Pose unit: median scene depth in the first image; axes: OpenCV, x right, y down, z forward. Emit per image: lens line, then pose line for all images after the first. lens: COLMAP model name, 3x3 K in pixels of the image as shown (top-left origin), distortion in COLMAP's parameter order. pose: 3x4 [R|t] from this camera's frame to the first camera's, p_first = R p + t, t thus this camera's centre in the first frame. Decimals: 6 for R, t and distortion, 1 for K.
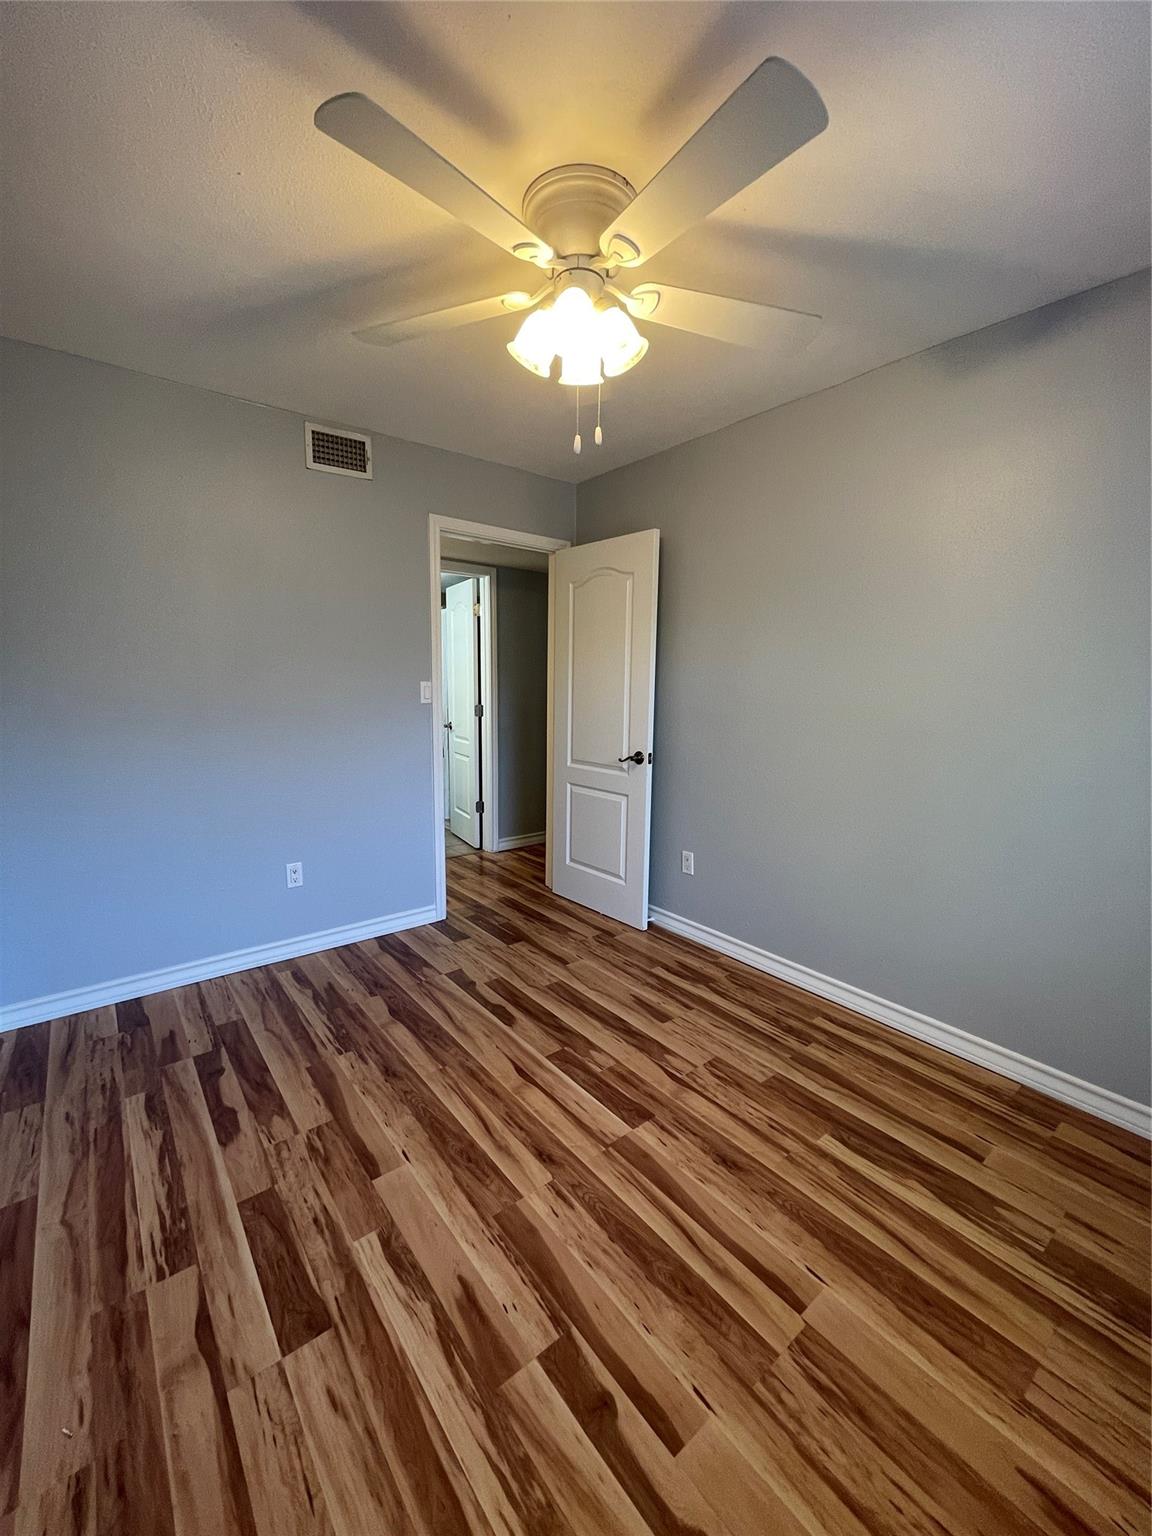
lens RADIAL K [[621.8, 0, 576.0], [0, 621.8, 768.0], [0, 0, 1]] dist [-0.011594, 0.000275]
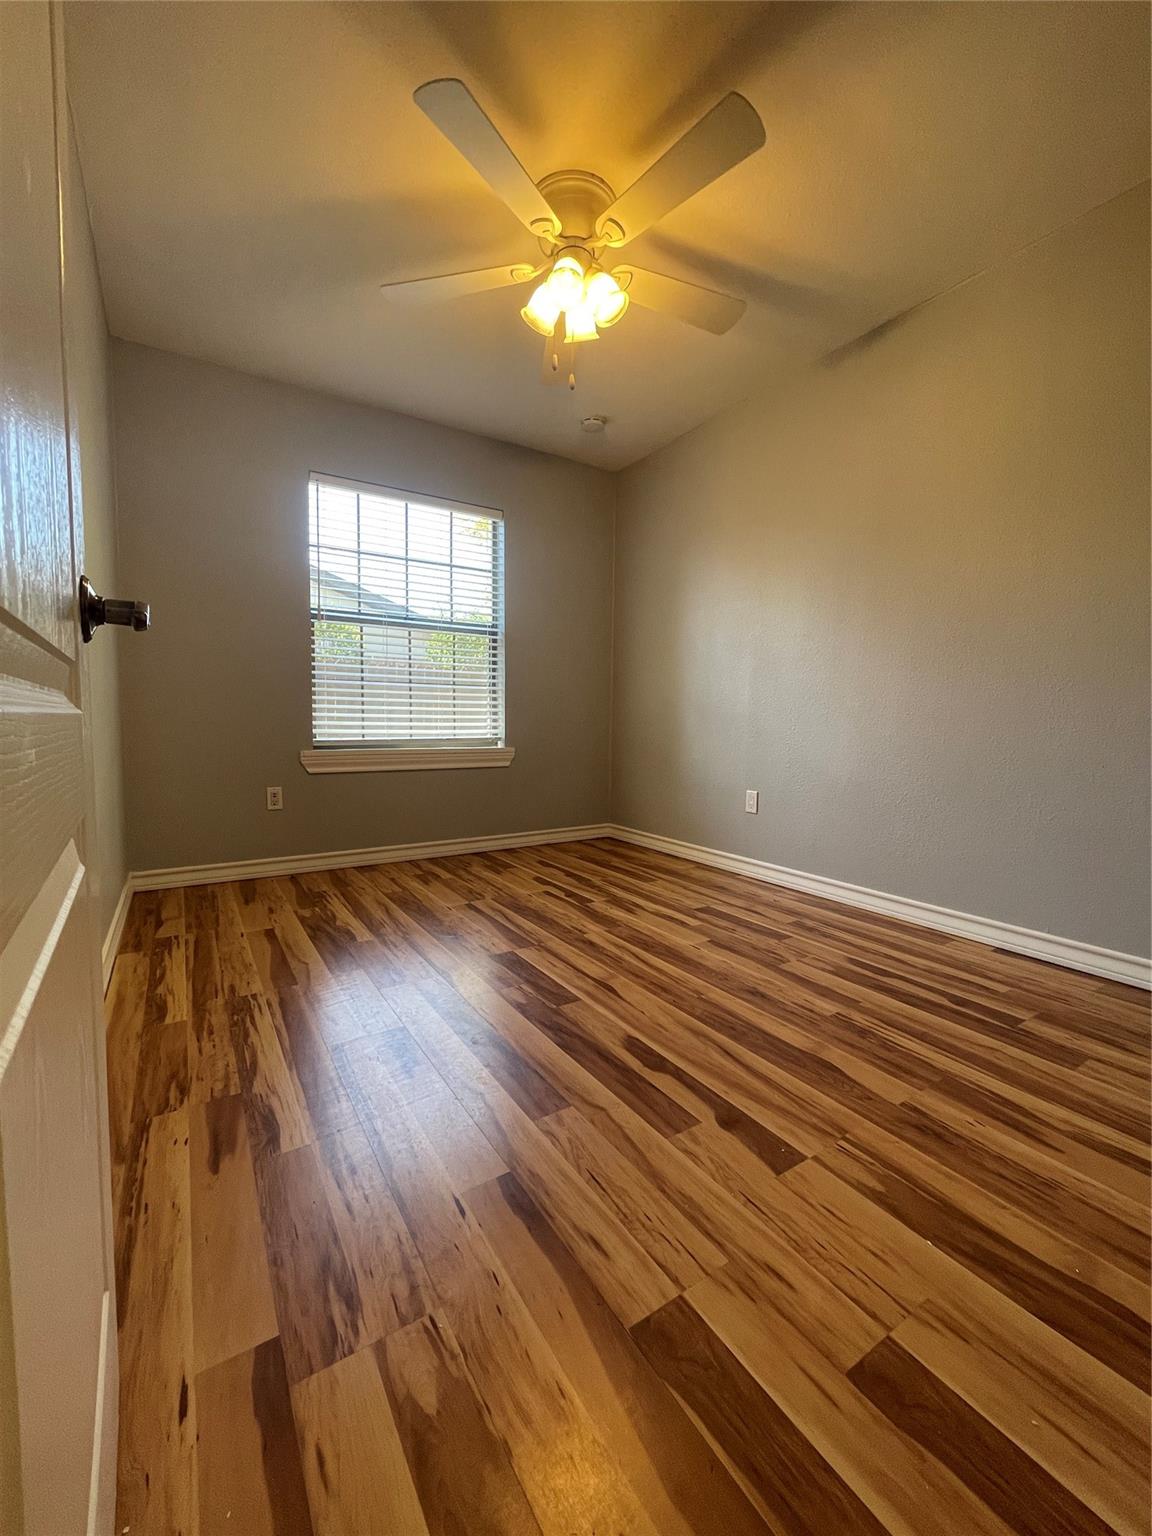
lens RADIAL K [[621.8, 0, 576.0], [0, 621.8, 768.0], [0, 0, 1]] dist [-0.011594, 0.000275]
pose [[-0.994136, -0.031432, 0.103463, -0.122540], [-0.007988, 0.975552, 0.219623, -0.016100], [-0.107837, 0.217509, -0.970083, 1.800023]]
